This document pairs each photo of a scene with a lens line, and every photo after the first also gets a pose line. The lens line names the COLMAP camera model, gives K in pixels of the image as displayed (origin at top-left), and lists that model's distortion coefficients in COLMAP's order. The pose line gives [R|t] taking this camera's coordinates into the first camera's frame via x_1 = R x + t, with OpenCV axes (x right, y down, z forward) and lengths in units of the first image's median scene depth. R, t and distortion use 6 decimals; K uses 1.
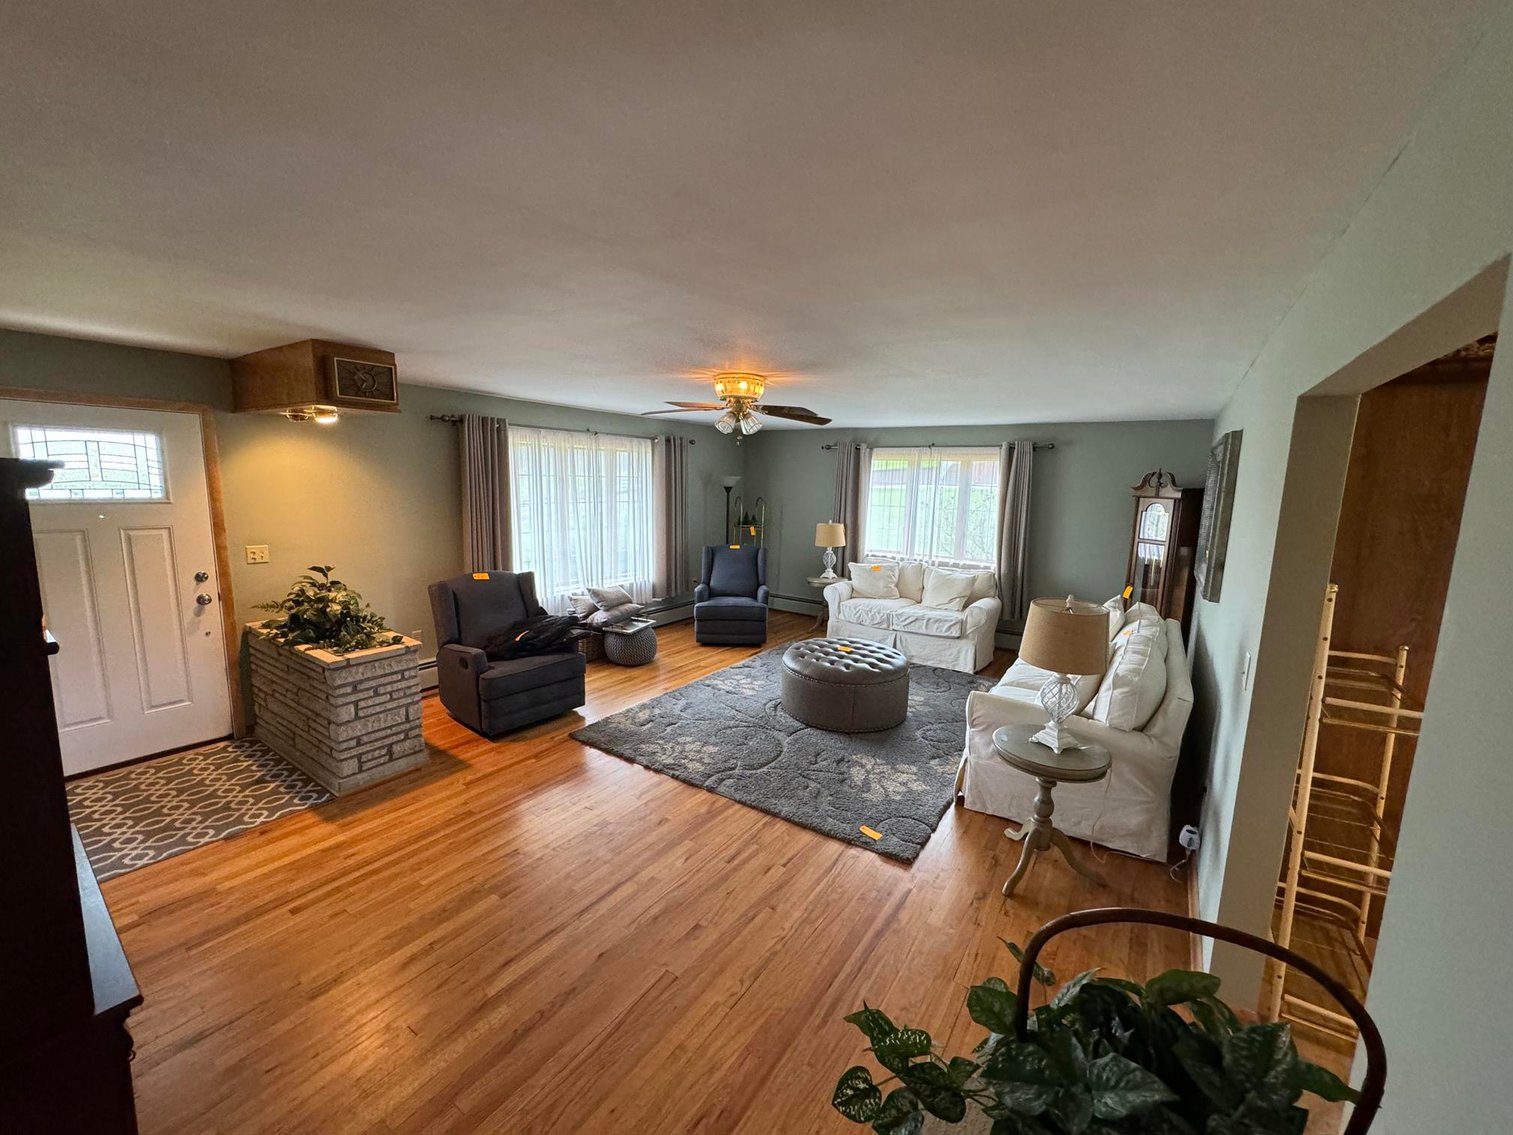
lens RADIAL K [[602.3, 0, 758.8], [0, 602.3, 565.7], [0, 0, 1]] dist [-0.000541, 0.001920]
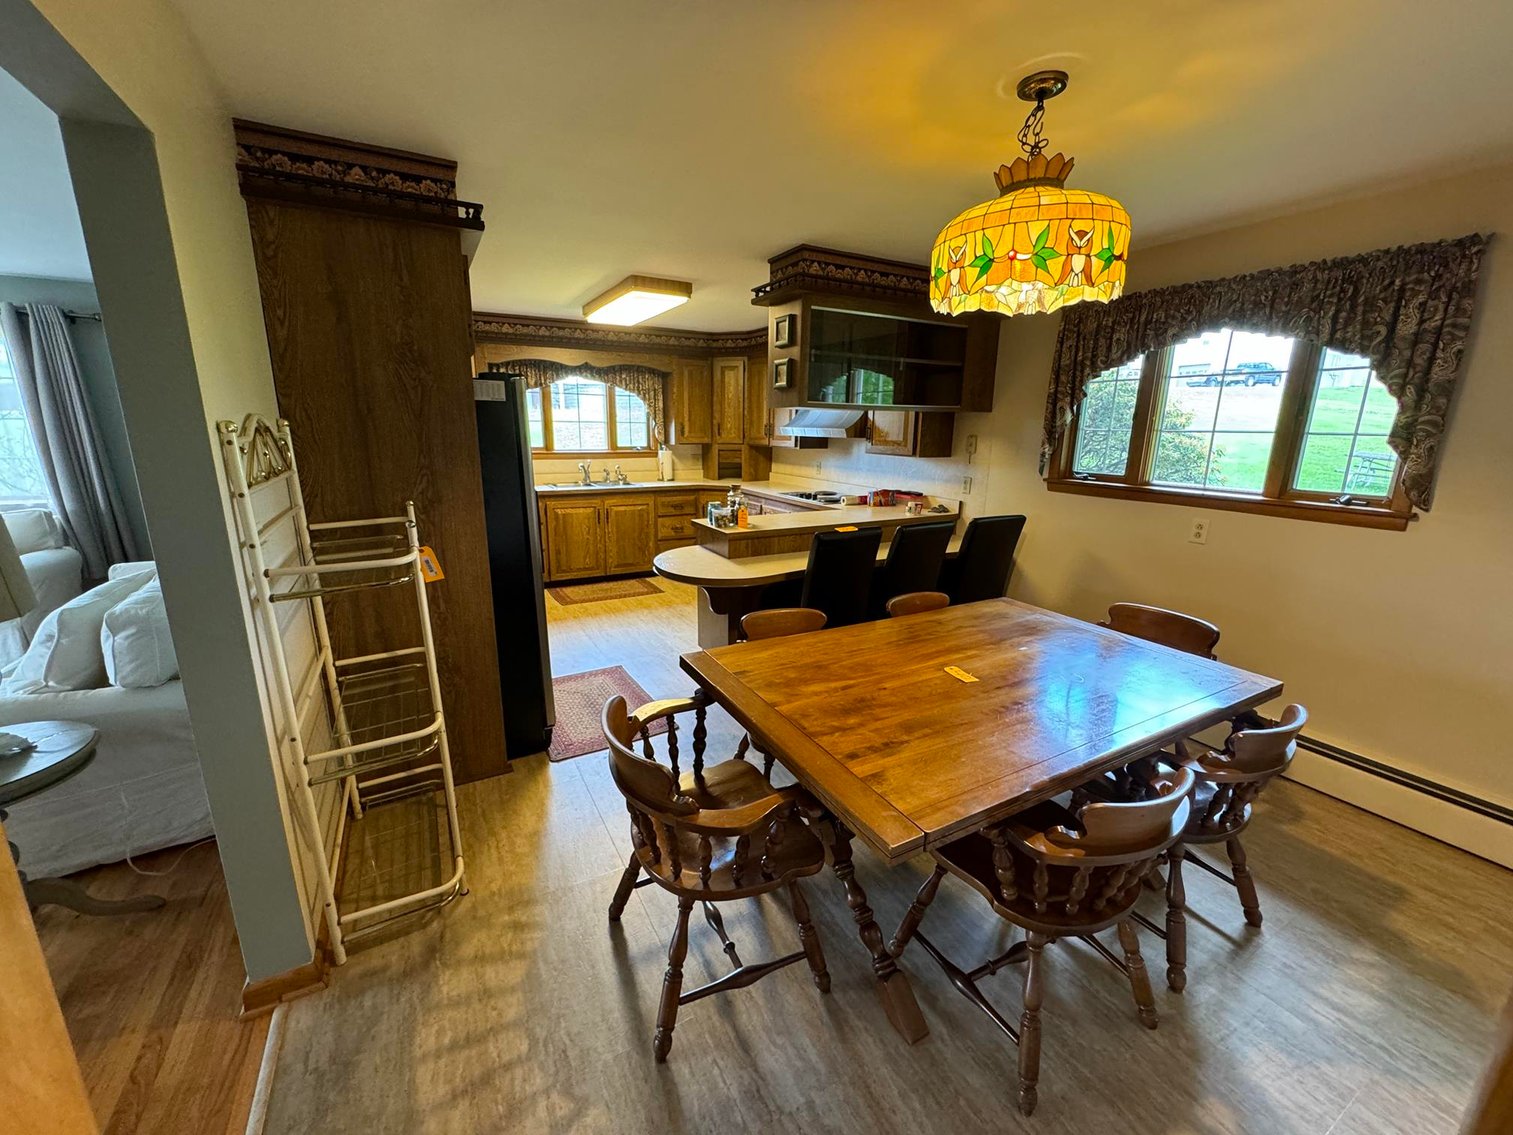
lens RADIAL K [[602.3, 0, 754.0], [0, 602.3, 565.8], [0, 0, 1]] dist [-0.000541, 0.001920]
pose [[0.454535, -0.225164, 0.861800, 0.280853], [0.126531, 0.974033, 0.187751, 0.074509], [-0.881696, 0.023705, 0.471222, 0.034301]]
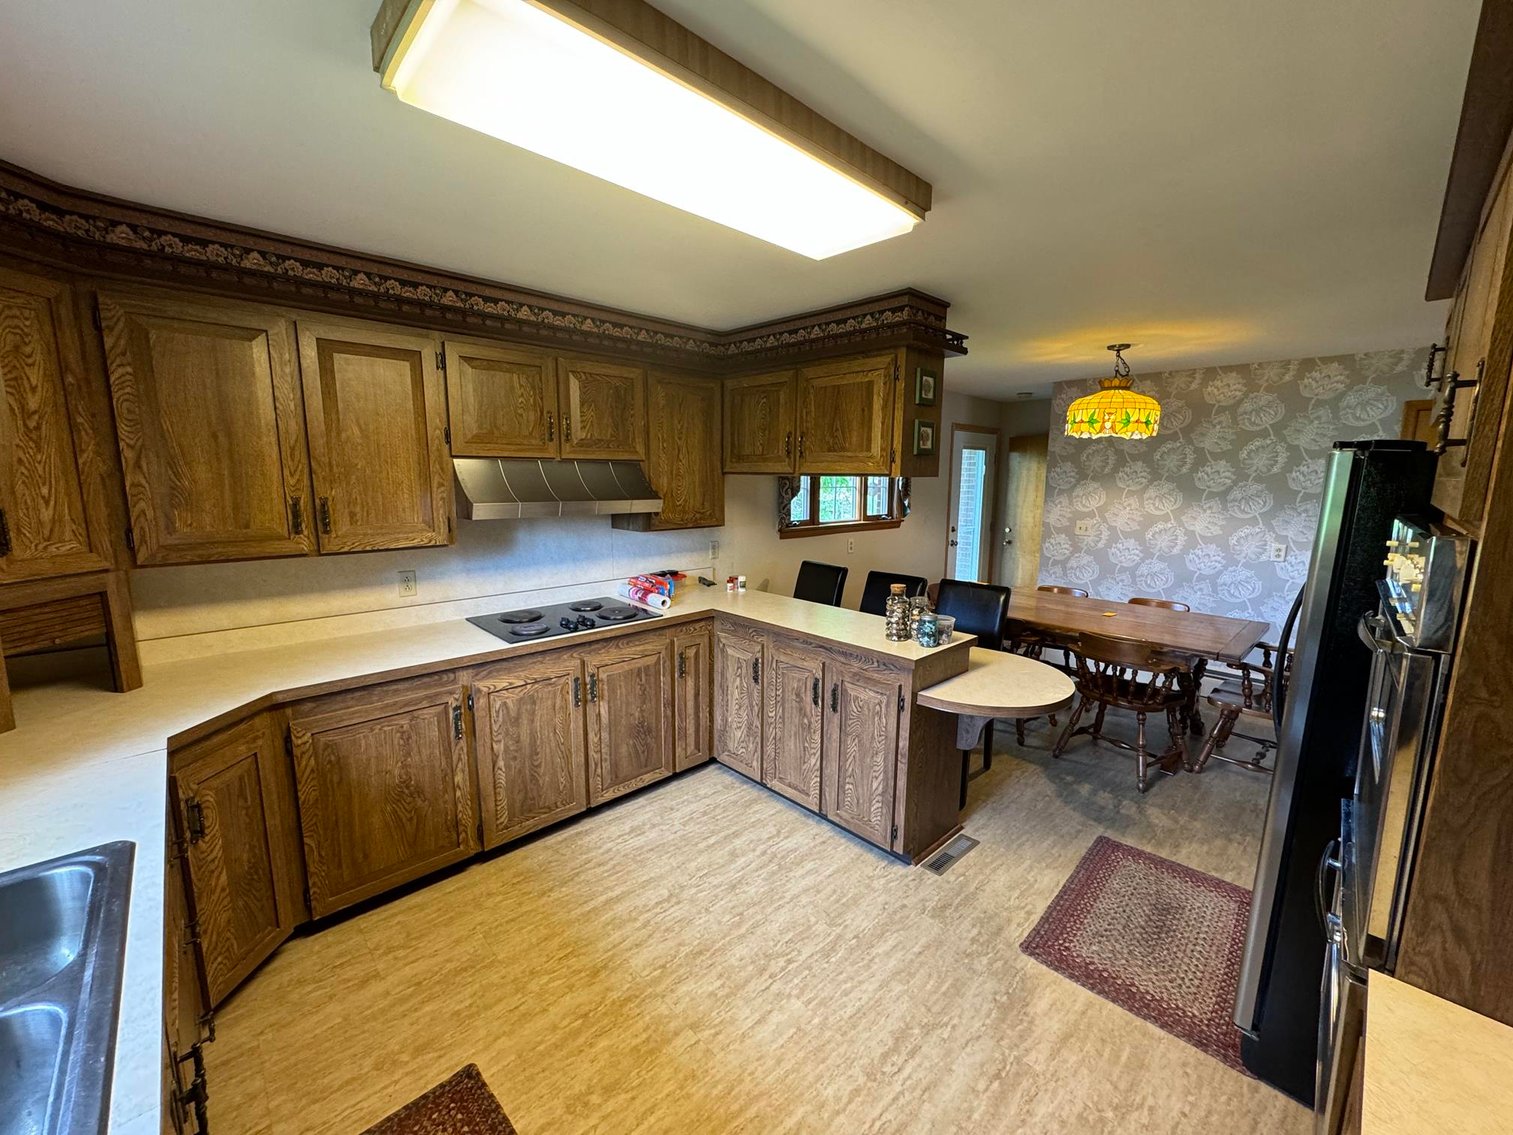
lens RADIAL K [[602.3, 0, 757.8], [0, 602.3, 568.8], [0, 0, 1]] dist [-0.000541, 0.001920]
pose [[-0.976756, -0.065395, 0.204137, 1.203455], [-0.001726, 0.954696, 0.297578, -0.100851], [-0.214349, 0.290309, -0.932618, 1.234726]]
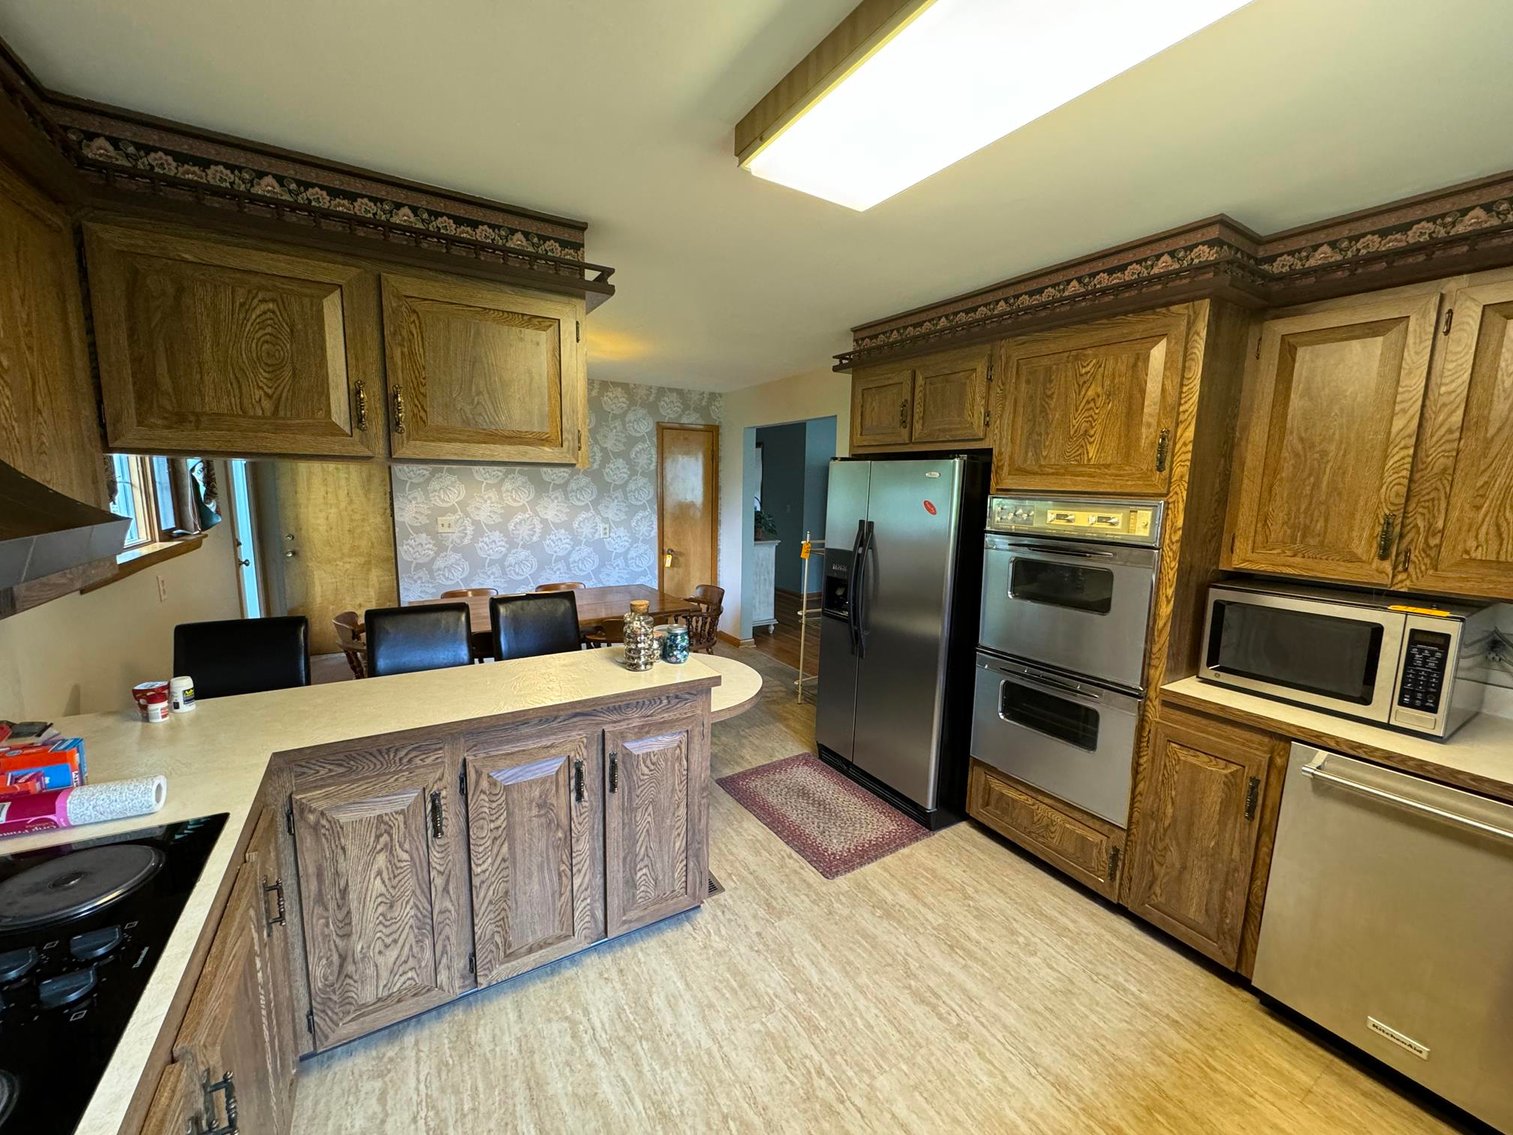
lens RADIAL K [[602.3, 0, 756.1], [0, 602.3, 562.9], [0, 0, 1]] dist [-0.000541, 0.001920]
pose [[-0.419479, 0.092389, -0.903051, 1.657159], [-0.159231, 0.971895, 0.173397, -0.027585], [0.893691, 0.216530, -0.392978, 0.864536]]
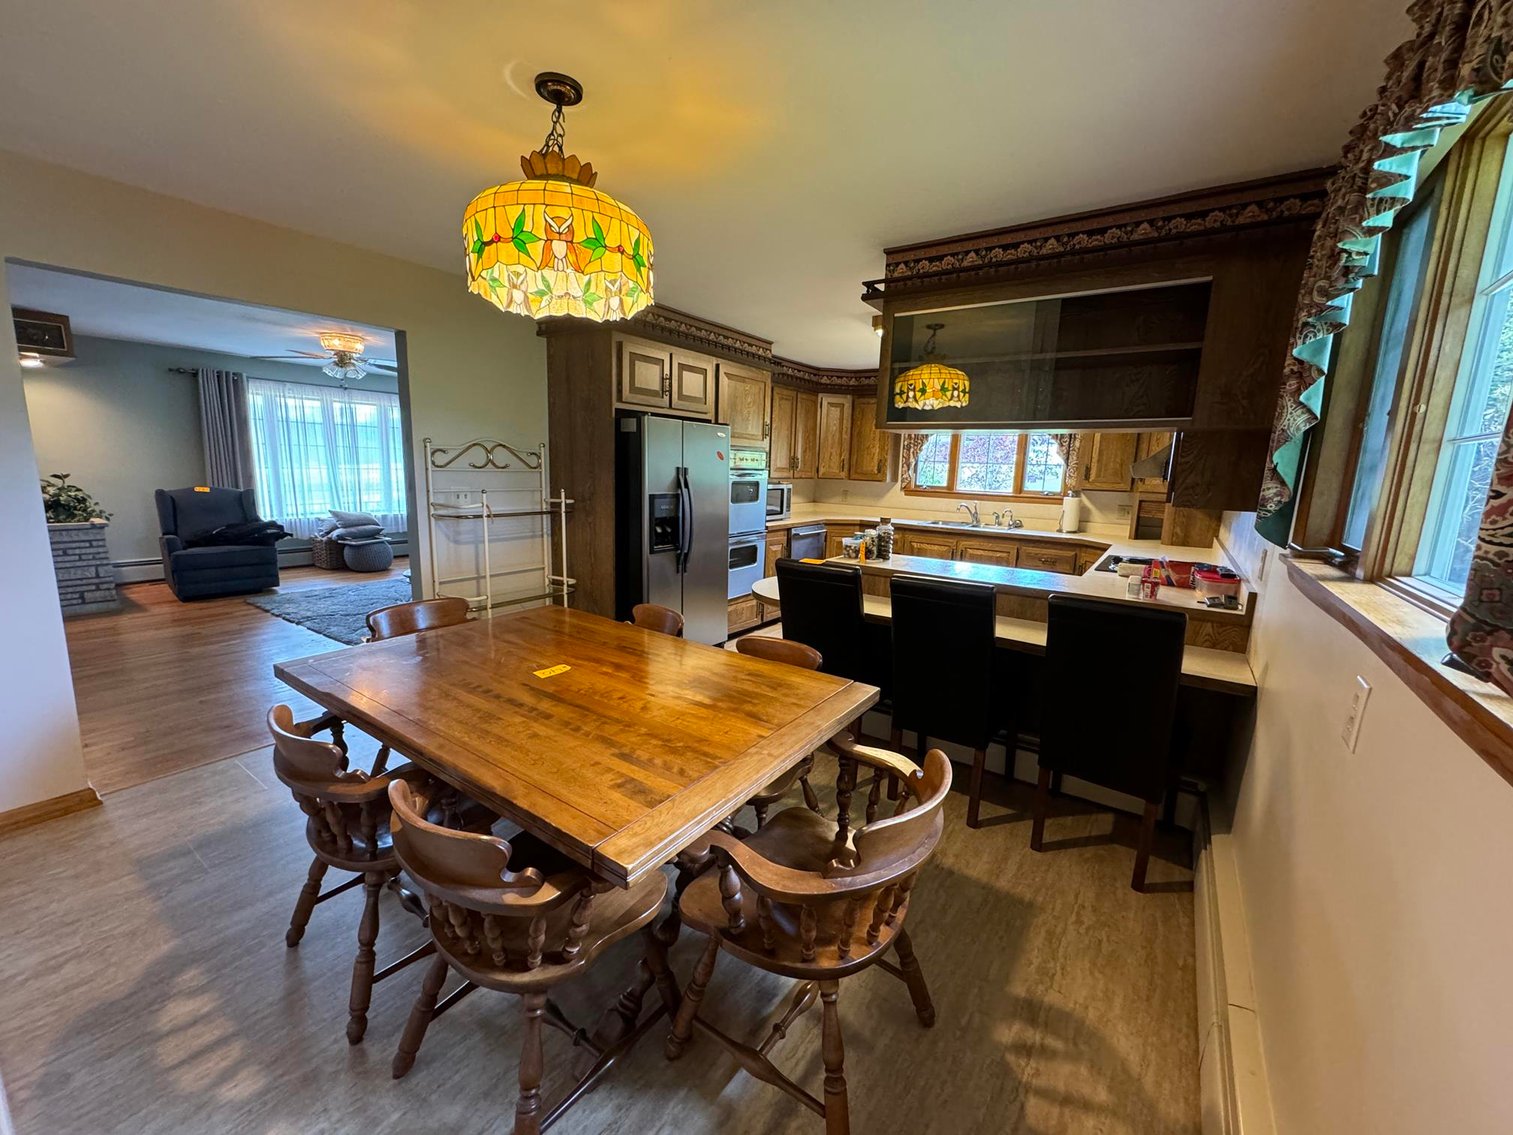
lens RADIAL K [[602.3, 0, 759.1], [0, 602.3, 563.7], [0, 0, 1]] dist [-0.000541, 0.001920]
pose [[0.999890, 0.008825, -0.011952, 0.998681], [-0.008597, 0.999782, 0.019010, 0.185579], [0.012118, -0.018905, 0.999748, -0.408669]]
